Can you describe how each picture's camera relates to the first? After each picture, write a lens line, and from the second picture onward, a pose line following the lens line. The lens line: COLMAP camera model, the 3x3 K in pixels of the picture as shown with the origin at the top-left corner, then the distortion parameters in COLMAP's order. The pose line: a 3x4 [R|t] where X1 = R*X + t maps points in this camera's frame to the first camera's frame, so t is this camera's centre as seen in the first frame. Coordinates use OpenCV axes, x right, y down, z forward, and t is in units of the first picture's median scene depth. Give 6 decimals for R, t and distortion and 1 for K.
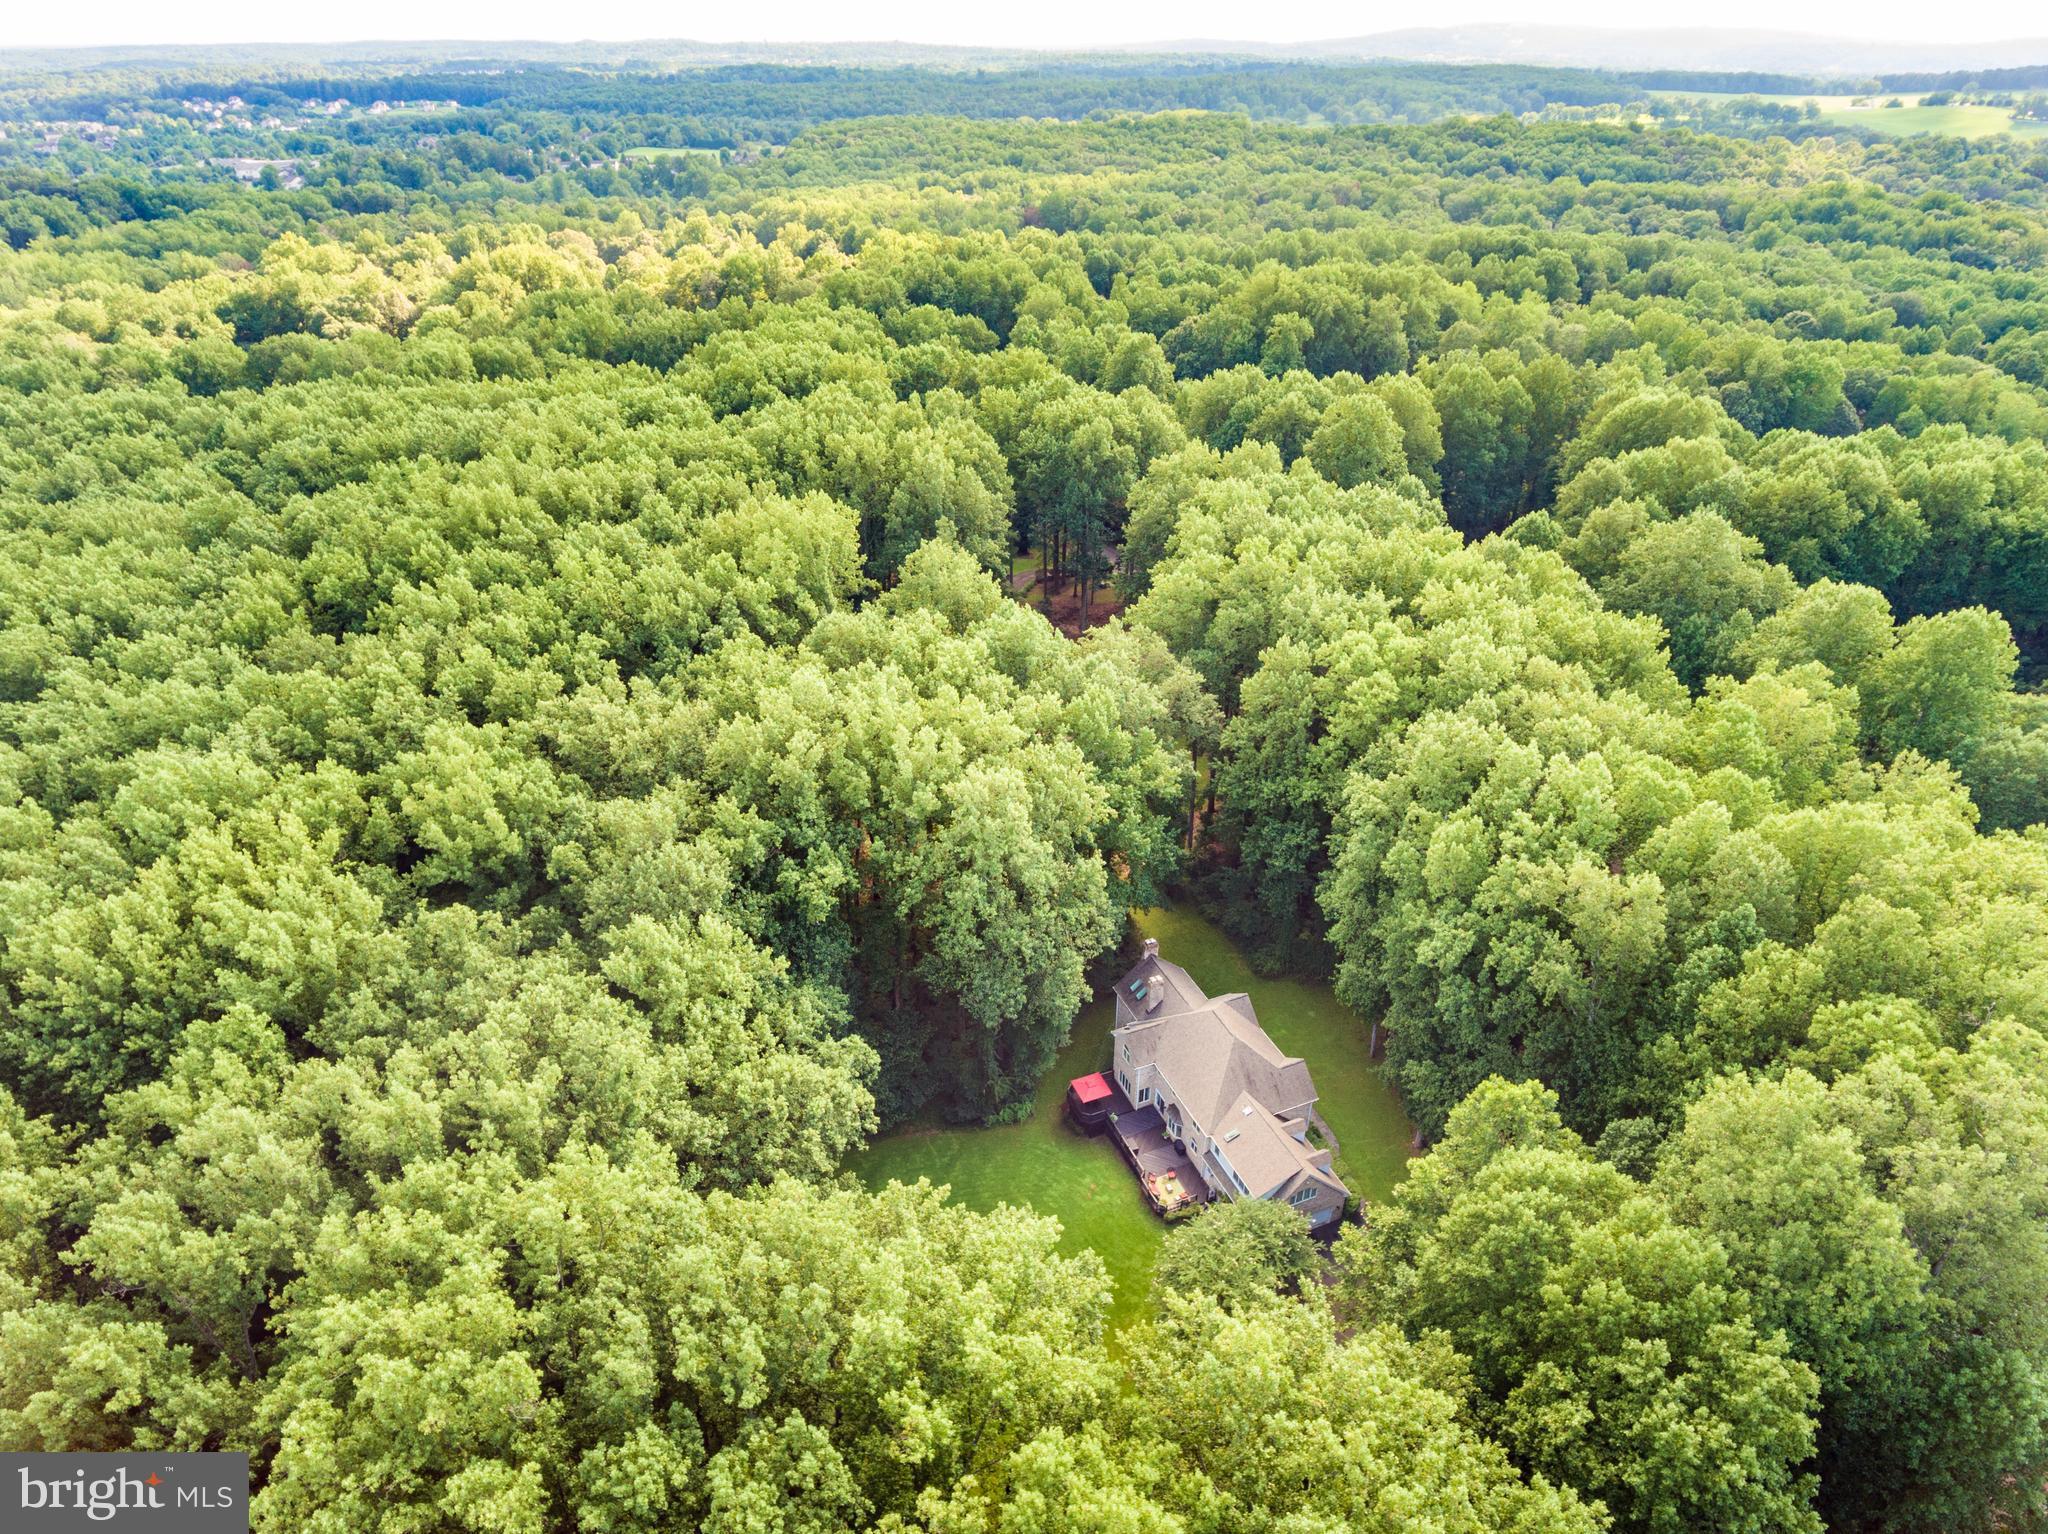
lens RADIAL K [[1231.6, 0, 1024.0], [0, 1231.6, 767.0], [0, 0, 1]] dist [-0.001613, -0.000245]
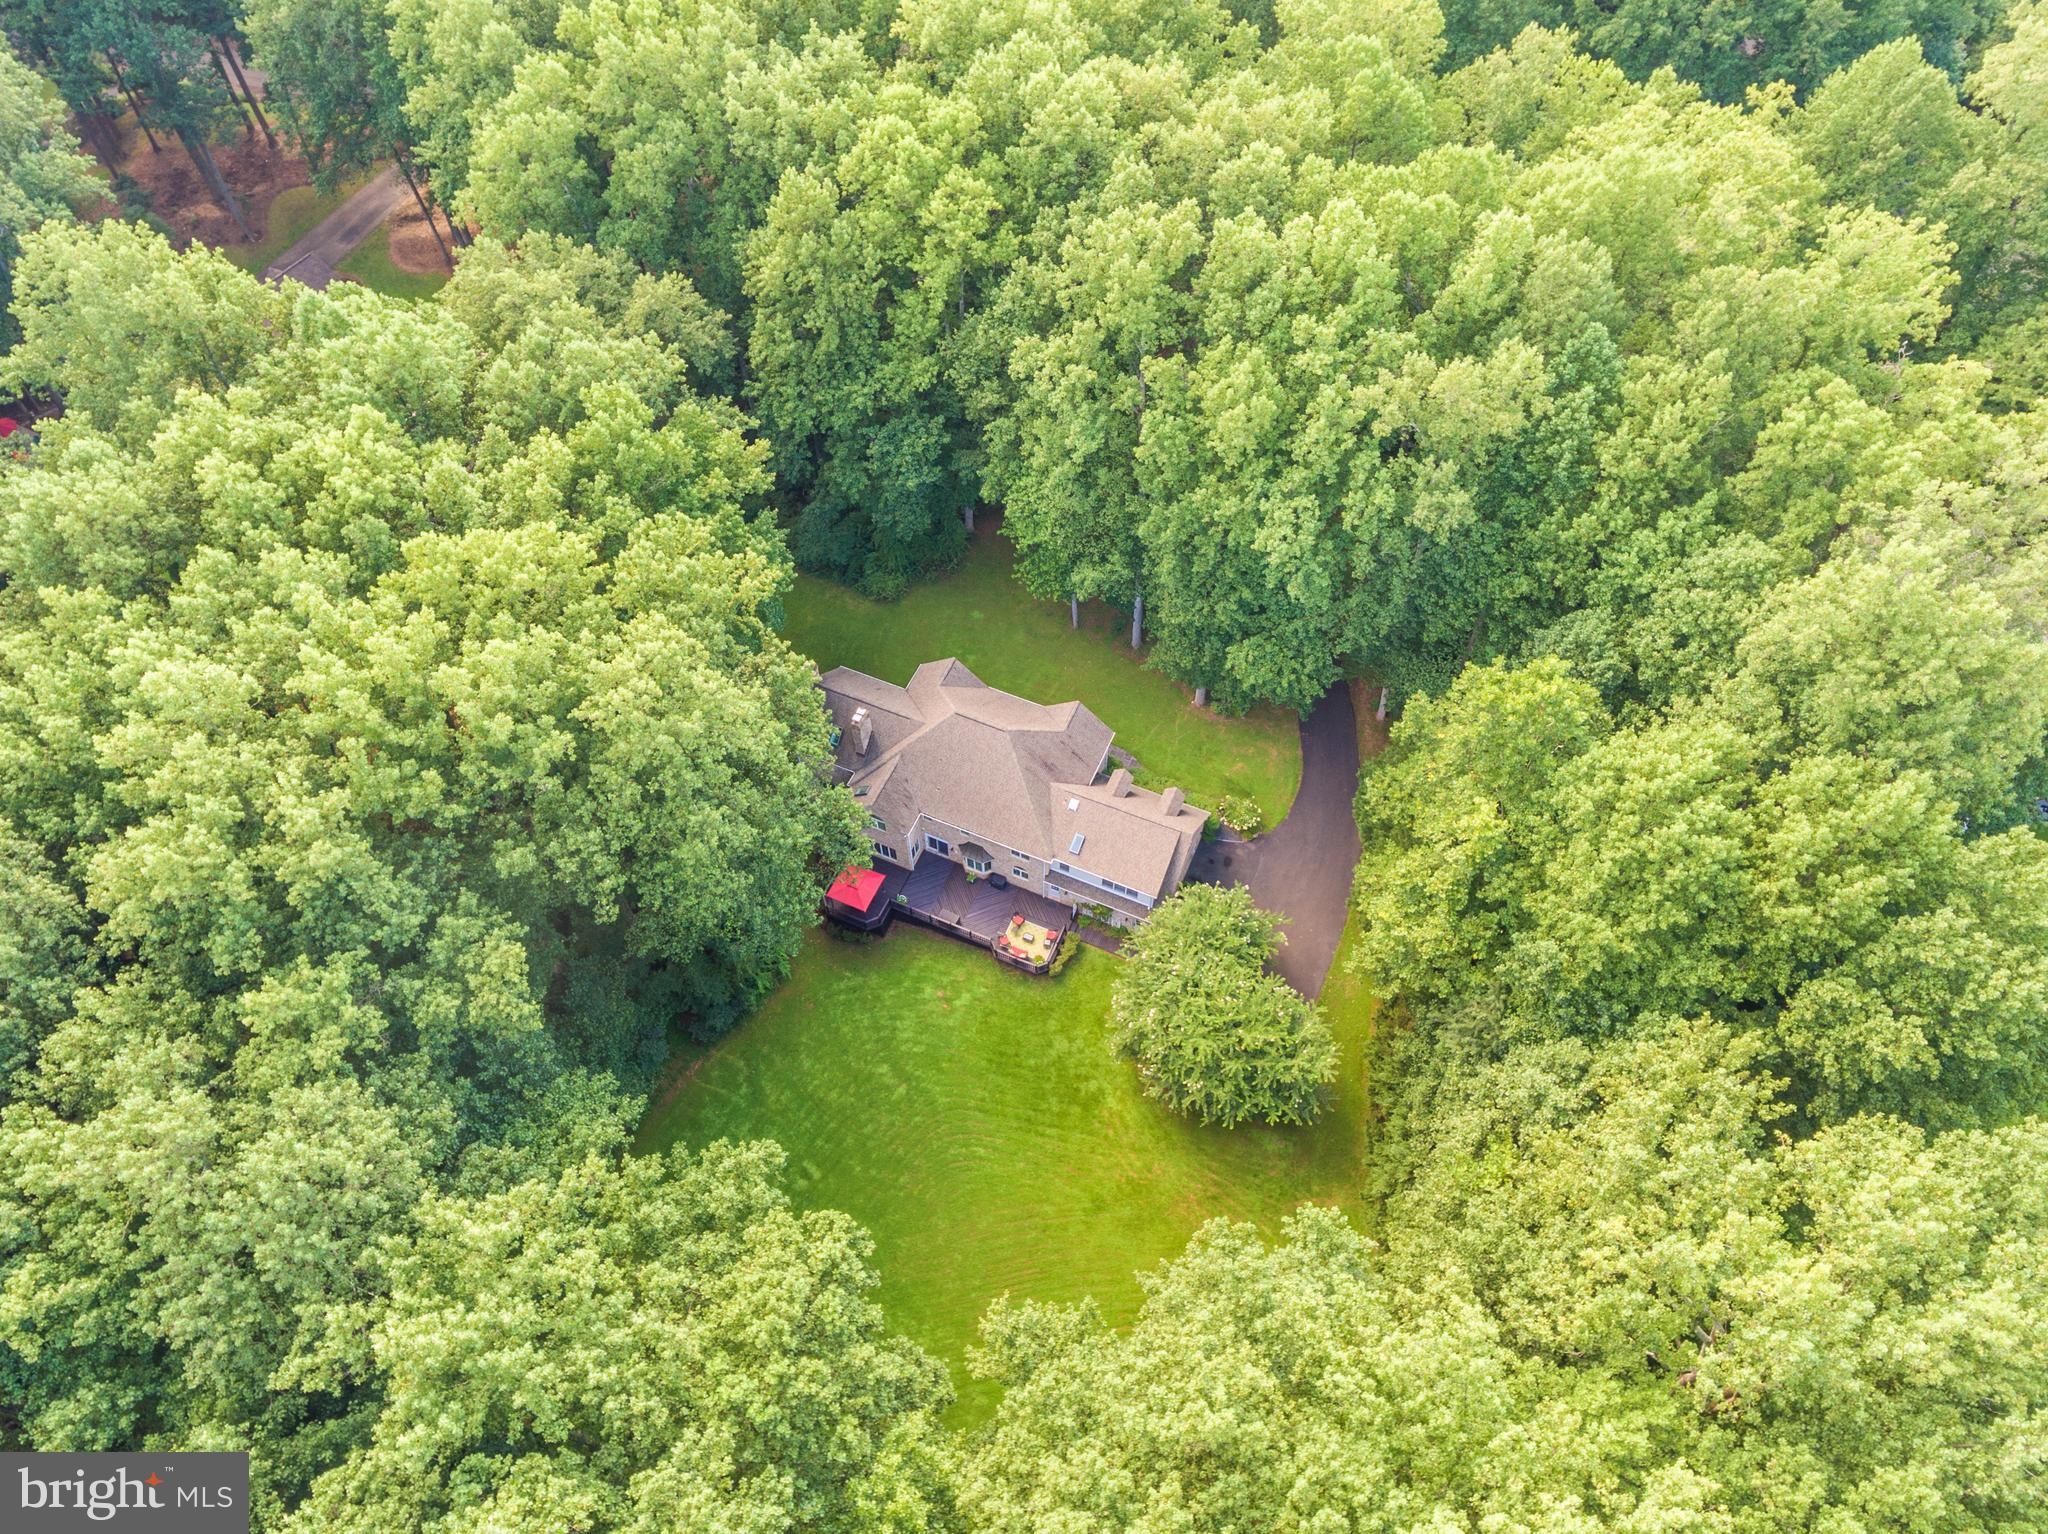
lens RADIAL K [[1420.9, 0, 1028.5], [0, 1420.9, 663.0], [0, 0, 1]] dist [-0.003413, 0.003559]
pose [[0.713829, -0.554722, 0.427472, -0.180491], [0.346905, 0.810328, 0.472256, -0.236805], [-0.608363, -0.188818, 0.770871, 0.362266]]
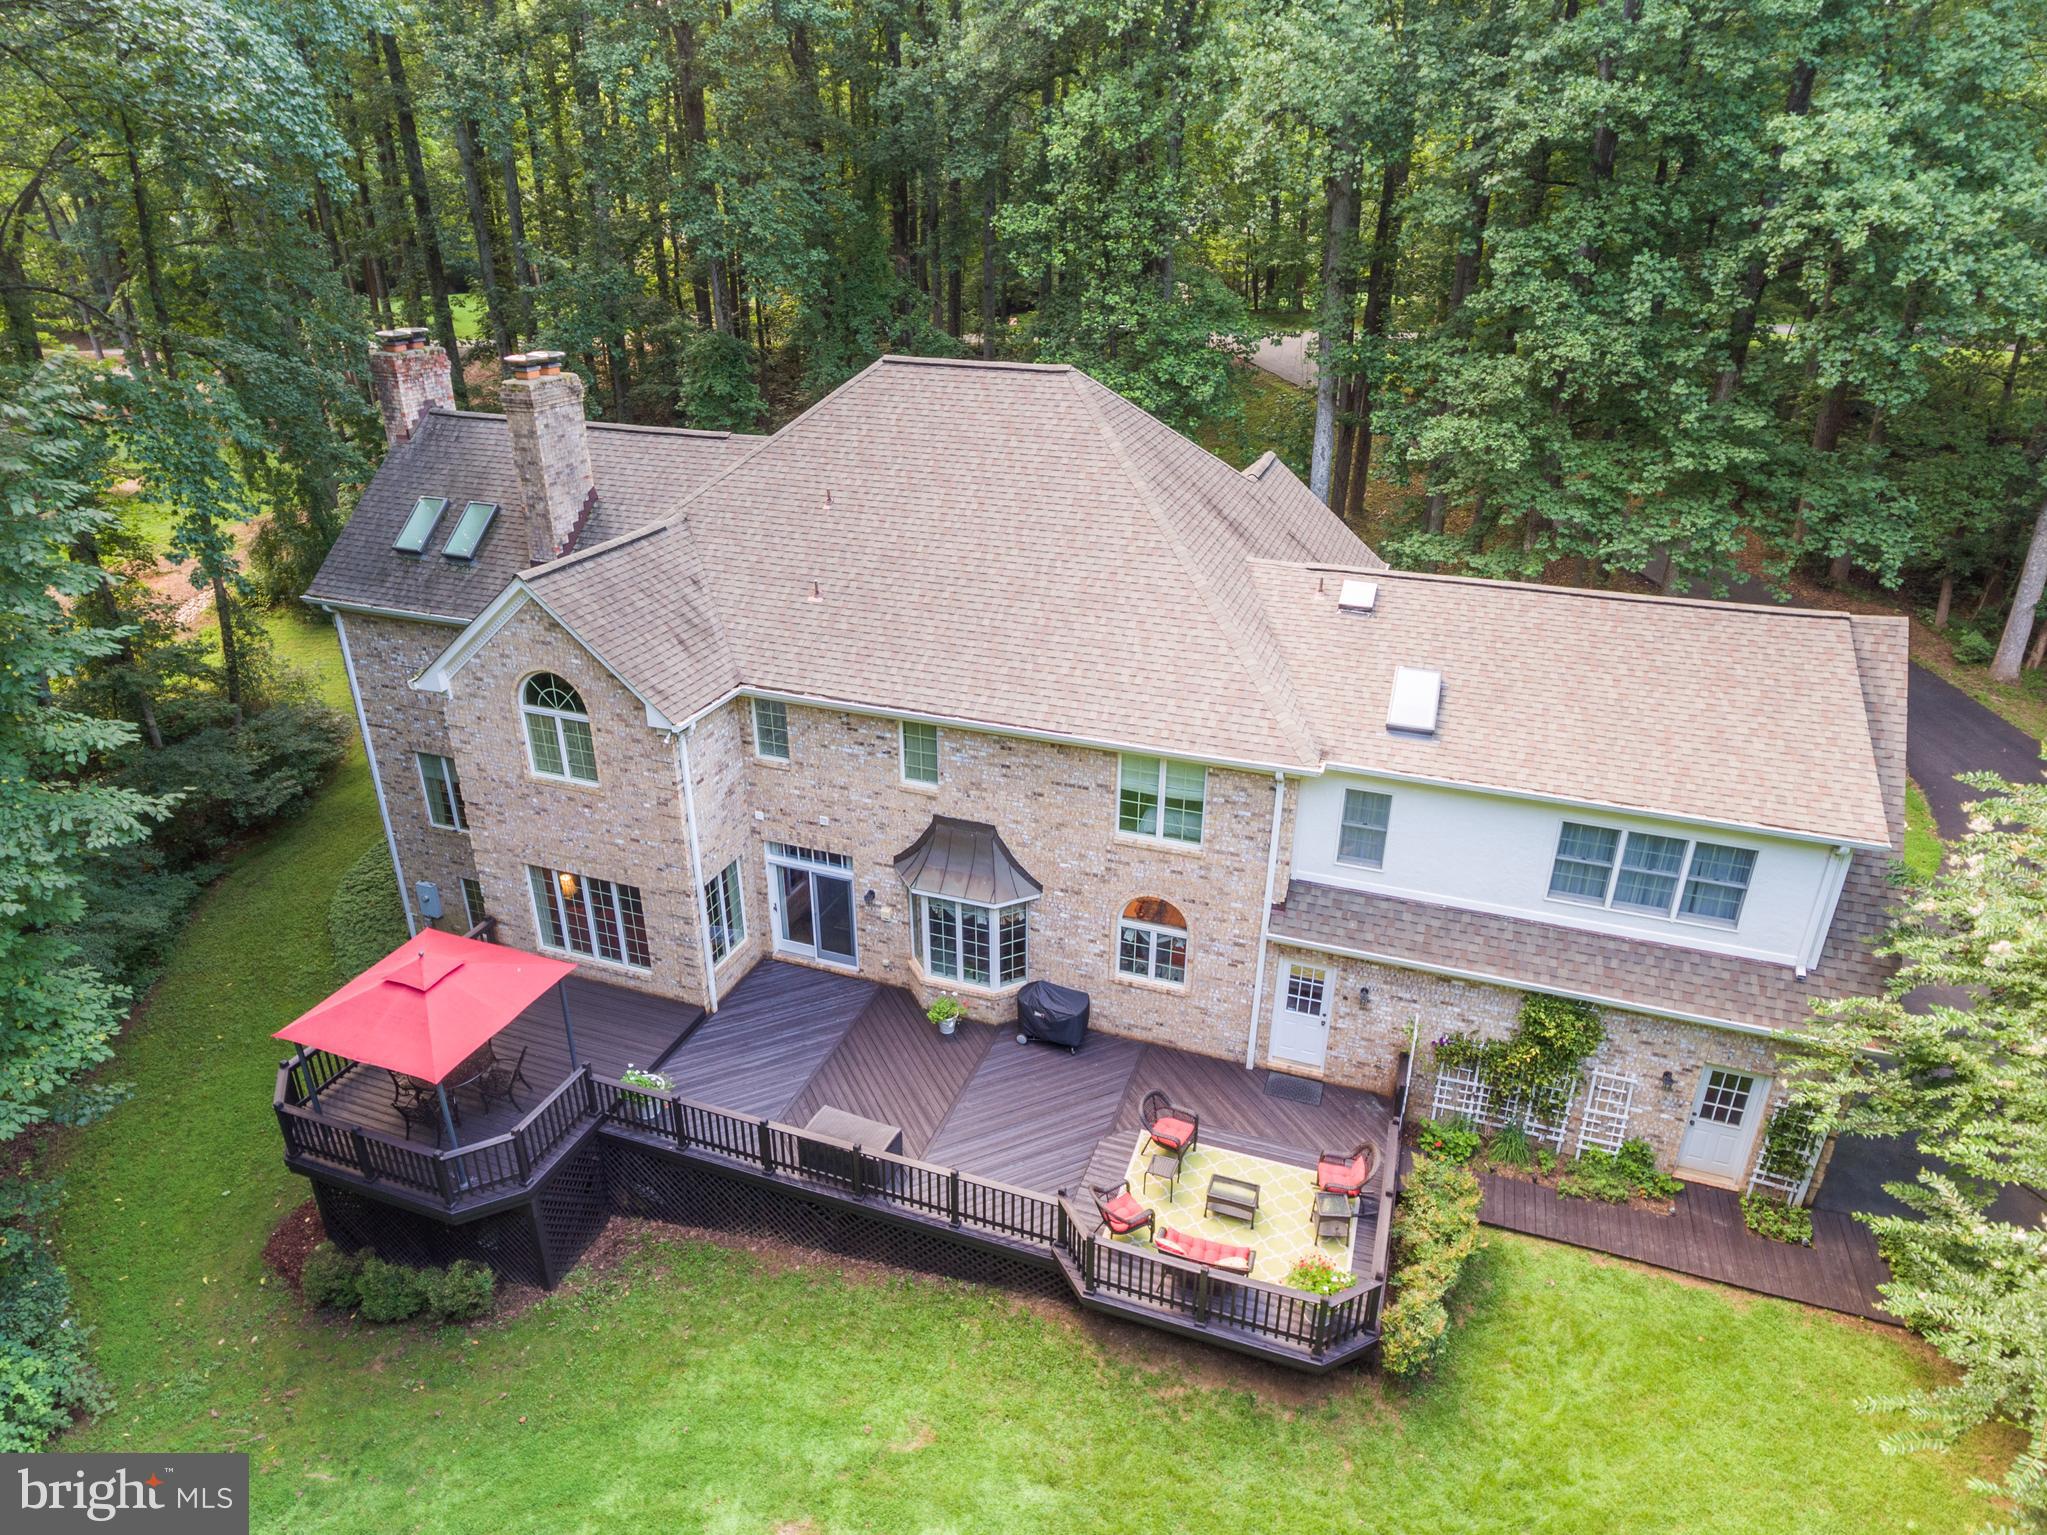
lens RADIAL K [[1231.0, 0, 1023.5], [0, 1231.0, 767.5], [0, 0, 1]] dist [-0.001613, -0.000245]
pose [[0.666610, -0.305971, 0.679715, 0.007420], [0.364549, 0.929200, 0.060755, 0.287279], [-0.650181, 0.207289, 0.730956, 0.944665]]
